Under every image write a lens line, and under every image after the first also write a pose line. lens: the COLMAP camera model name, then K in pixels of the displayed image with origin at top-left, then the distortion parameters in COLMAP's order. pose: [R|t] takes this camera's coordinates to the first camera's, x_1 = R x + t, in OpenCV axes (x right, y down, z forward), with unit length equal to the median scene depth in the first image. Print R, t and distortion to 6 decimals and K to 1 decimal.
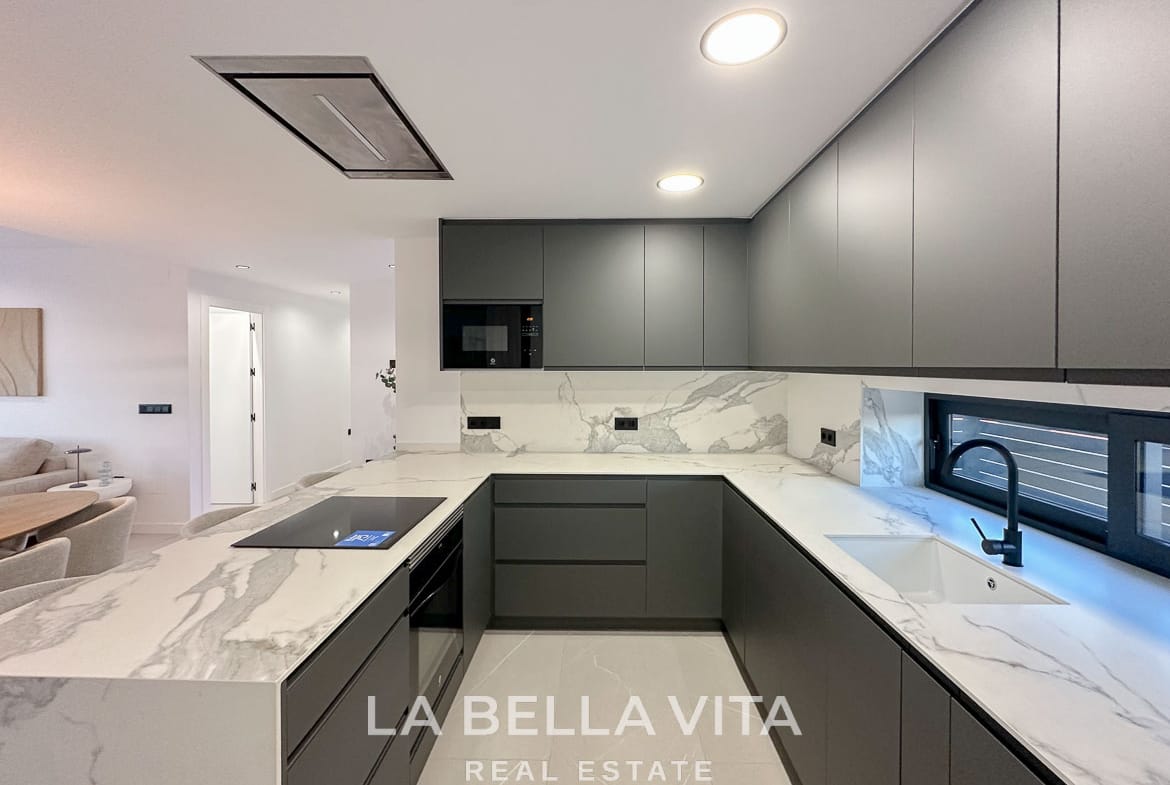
lens RADIAL K [[477.9, 0, 584.7], [0, 477.9, 369.9], [0, 0, 1]] dist [-0.000345, 0.000354]
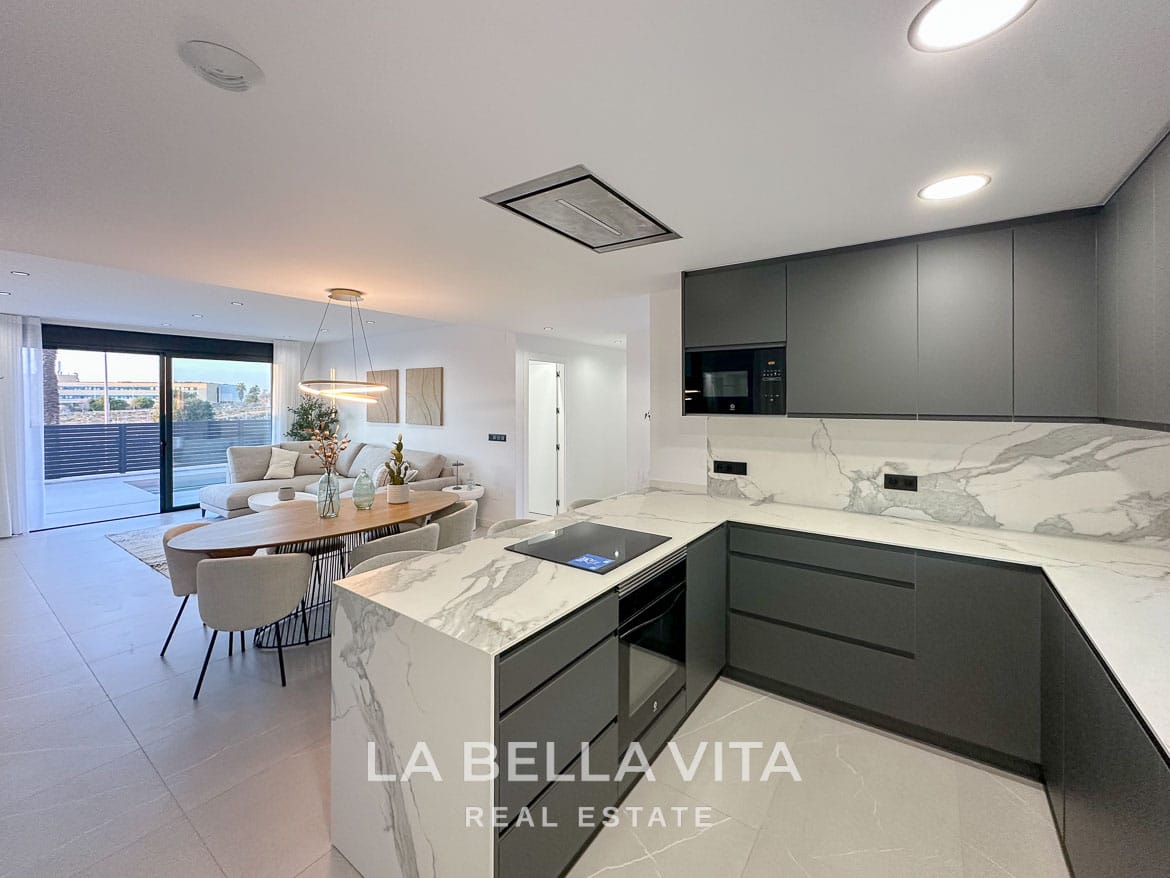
lens RADIAL K [[479.9, 0, 582.0], [0, 479.9, 400.3], [0, 0, 1]] dist [-0.002014, 0.000027]
pose [[0.827029, 0.000352, -0.562159, 0.114626], [-0.006771, 0.999934, -0.009335, -0.021592], [0.562118, 0.011527, 0.826977, -0.000642]]
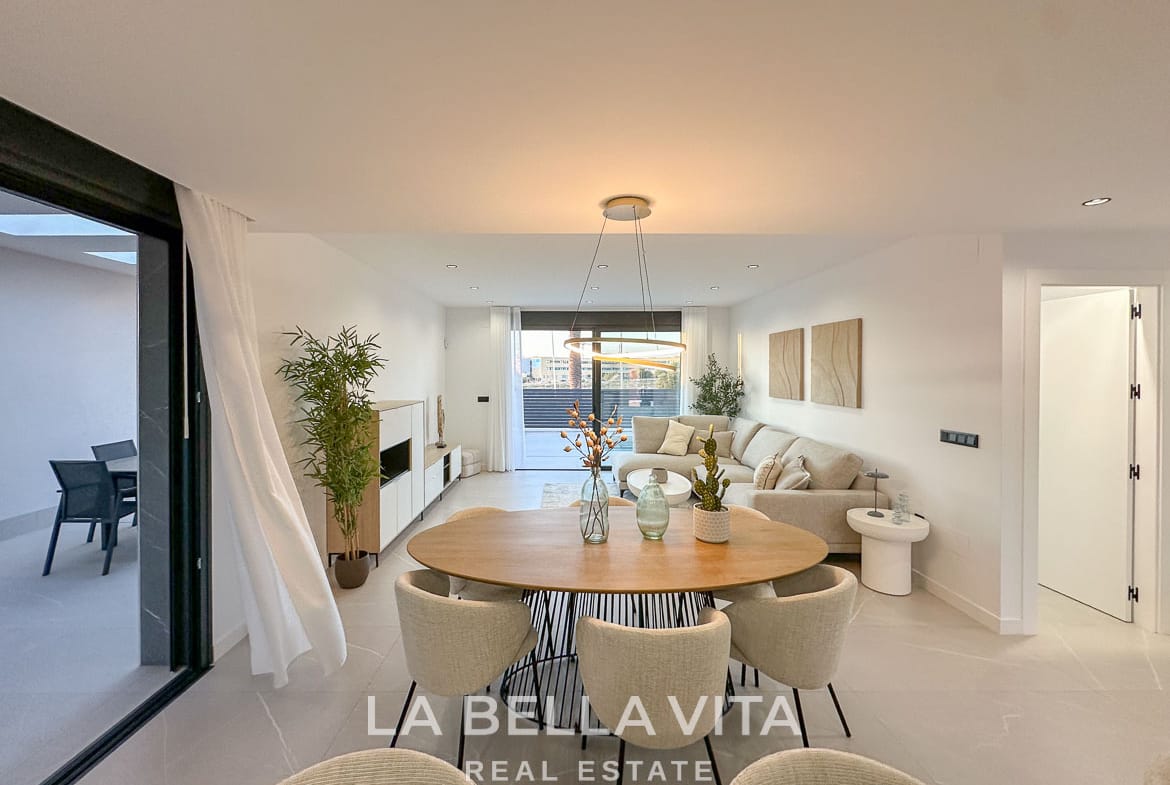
lens RADIAL K [[474.6, 0, 571.5], [0, 474.6, 374.7], [0, 0, 1]] dist [-0.003580, -0.000249]
pose [[0.037536, 0.007096, -0.999270, -0.302618], [-0.012016, 0.999906, 0.006649, -0.020663], [0.999223, 0.011757, 0.037617, 0.583609]]
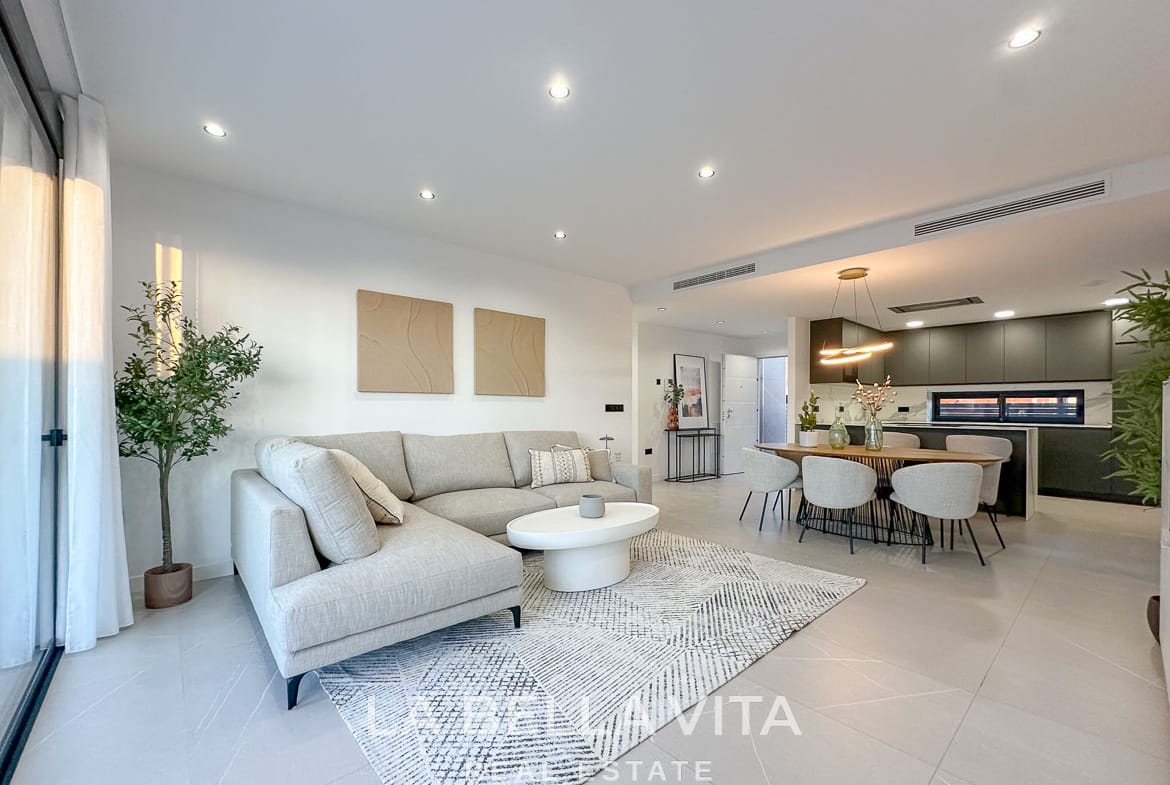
lens RADIAL K [[480.7, 0, 585.0], [0, 480.7, 392.5], [0, 0, 1]] dist [-0.000315, 0.000058]
pose [[0.731485, 0.020793, 0.681541, -2.838682], [0.003937, 0.999389, -0.034715, 0.131264], [-0.681847, 0.028077, 0.730956, 0.172144]]
